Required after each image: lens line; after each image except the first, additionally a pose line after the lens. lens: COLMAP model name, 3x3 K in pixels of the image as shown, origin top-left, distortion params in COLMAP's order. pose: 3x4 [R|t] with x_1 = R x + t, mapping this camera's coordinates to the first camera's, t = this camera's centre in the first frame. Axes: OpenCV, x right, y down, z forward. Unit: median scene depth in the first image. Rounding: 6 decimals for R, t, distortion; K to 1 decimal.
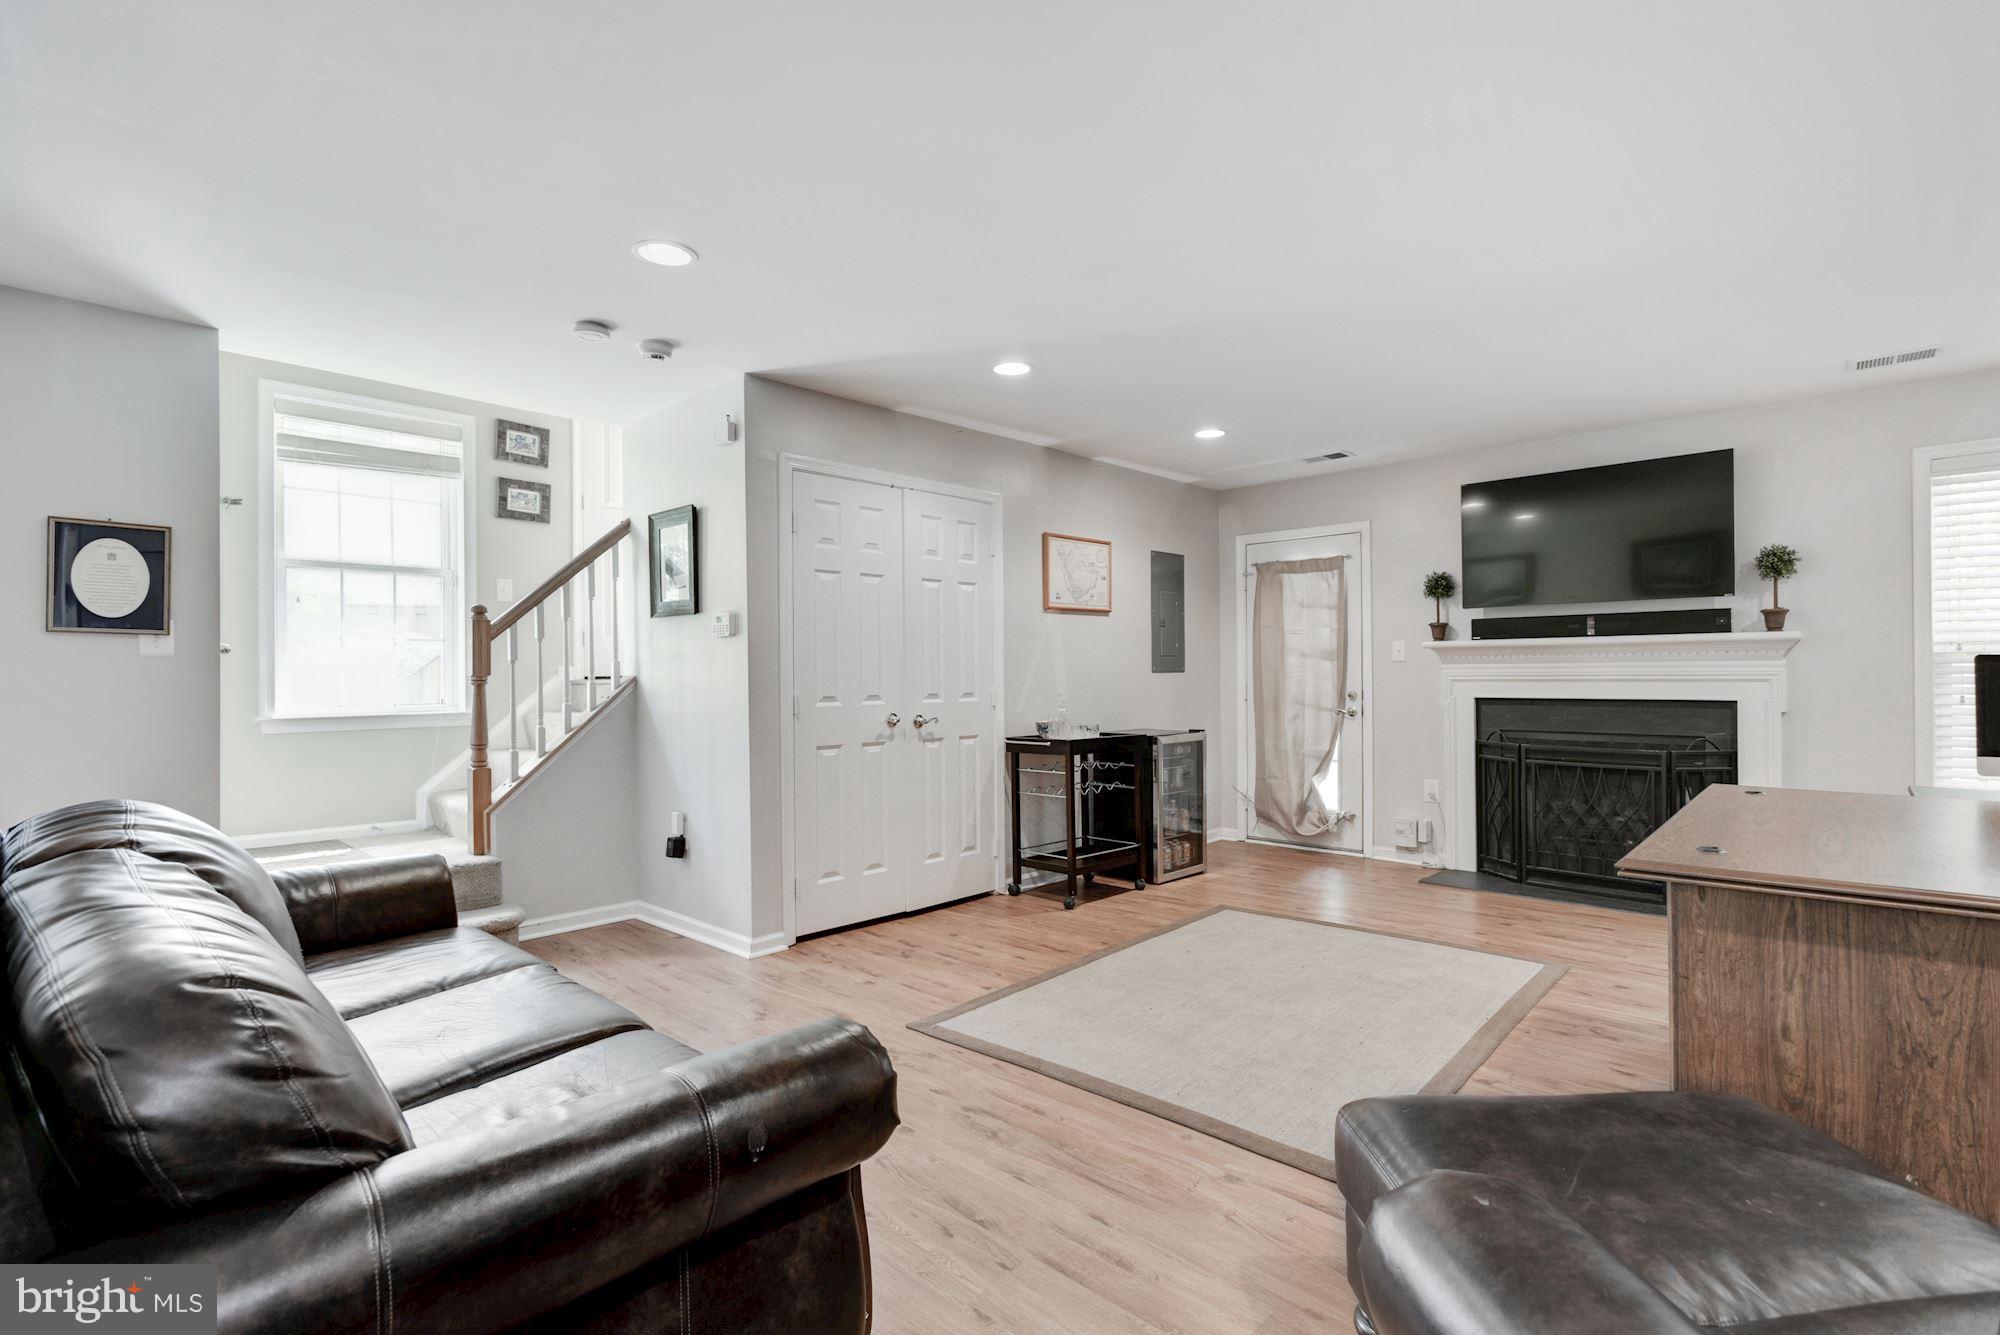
lens RADIAL K [[936.2, 0, 997.3], [0, 936.2, 669.1], [0, 0, 1]] dist [0.000258, 0.001097]
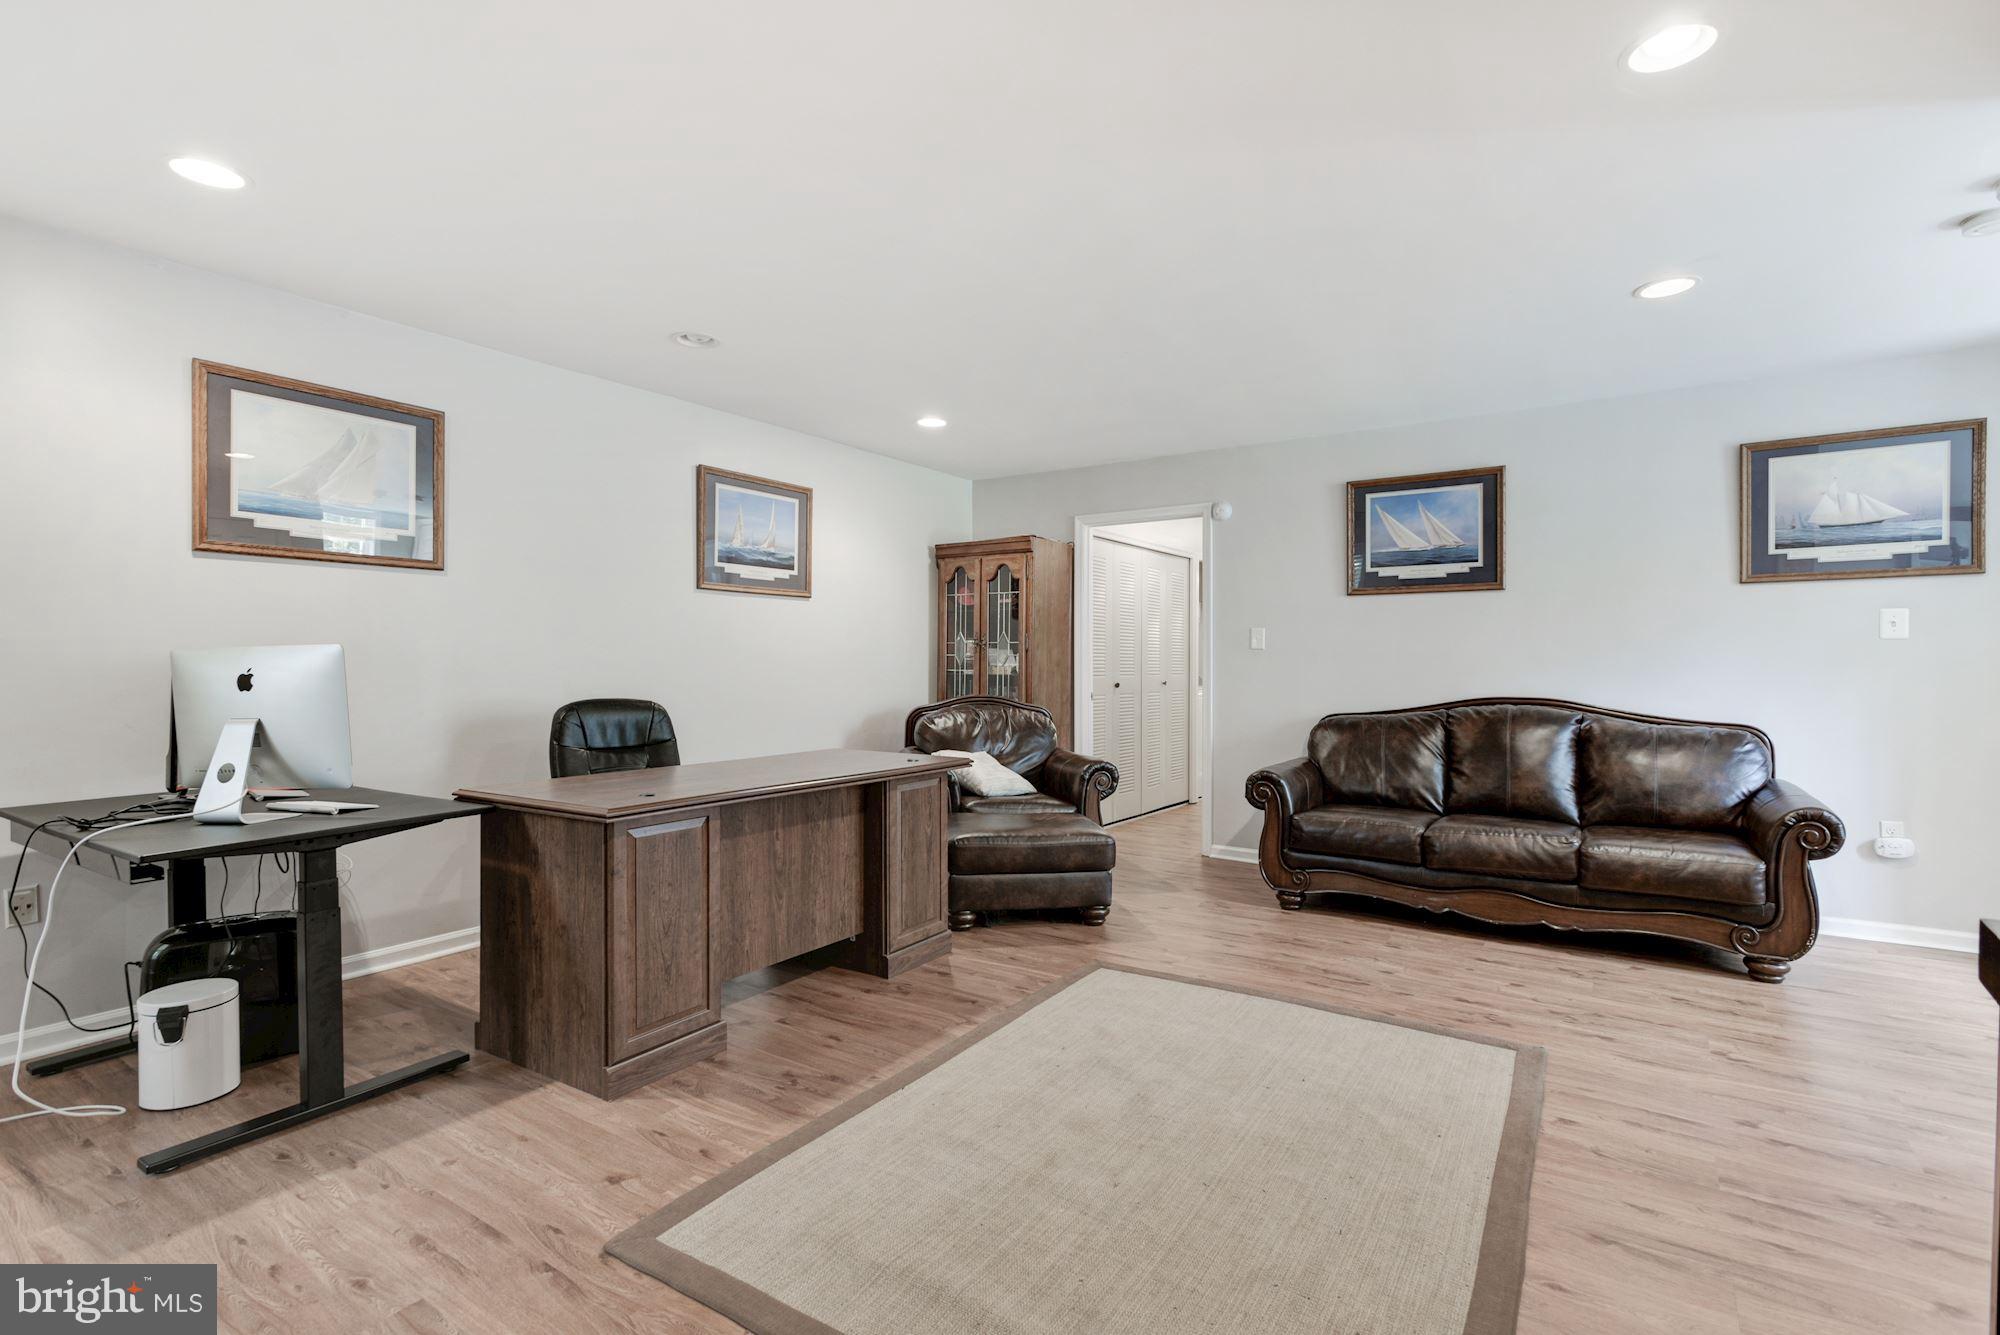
lens RADIAL K [[936.2, 0, 1000.7], [0, 936.2, 666.2], [0, 0, 1]] dist [0.000258, 0.001097]
pose [[-0.986258, 0.006445, -0.165086, 0.377332], [0.007153, 0.999968, -0.003692, 0.006558], [0.165057, -0.004822, -0.986272, 1.200834]]
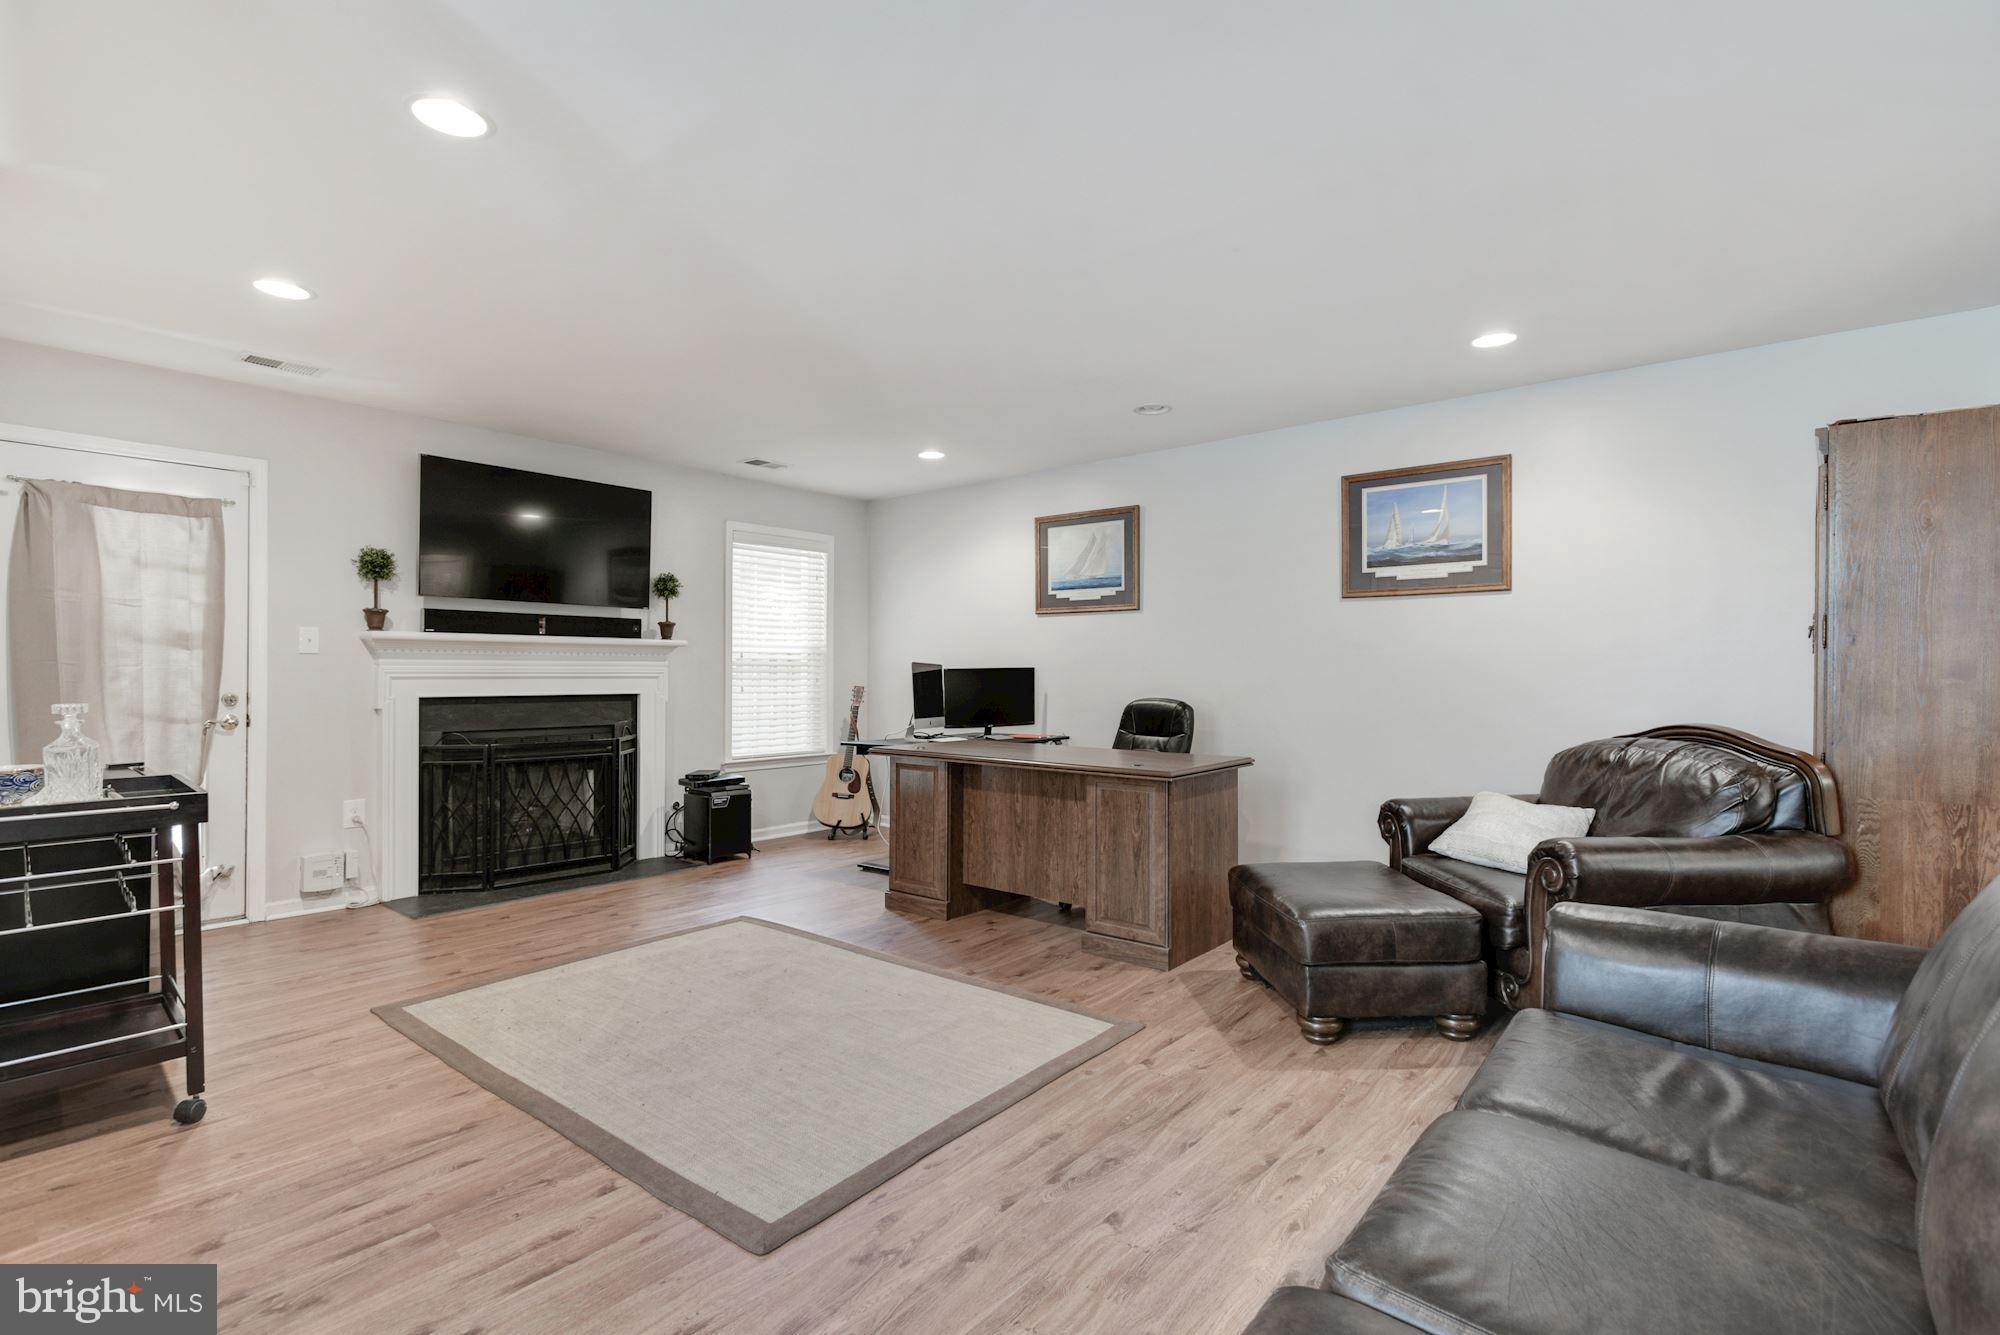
lens RADIAL K [[936.2, 0, 1004.0], [0, 936.2, 678.0], [0, 0, 1]] dist [0.000258, 0.001097]
pose [[-0.066783, -0.001026, 0.997767, -0.468170], [-0.009389, 0.999956, 0.000400, 0.007584], [-0.997723, -0.009341, -0.066790, 0.590384]]
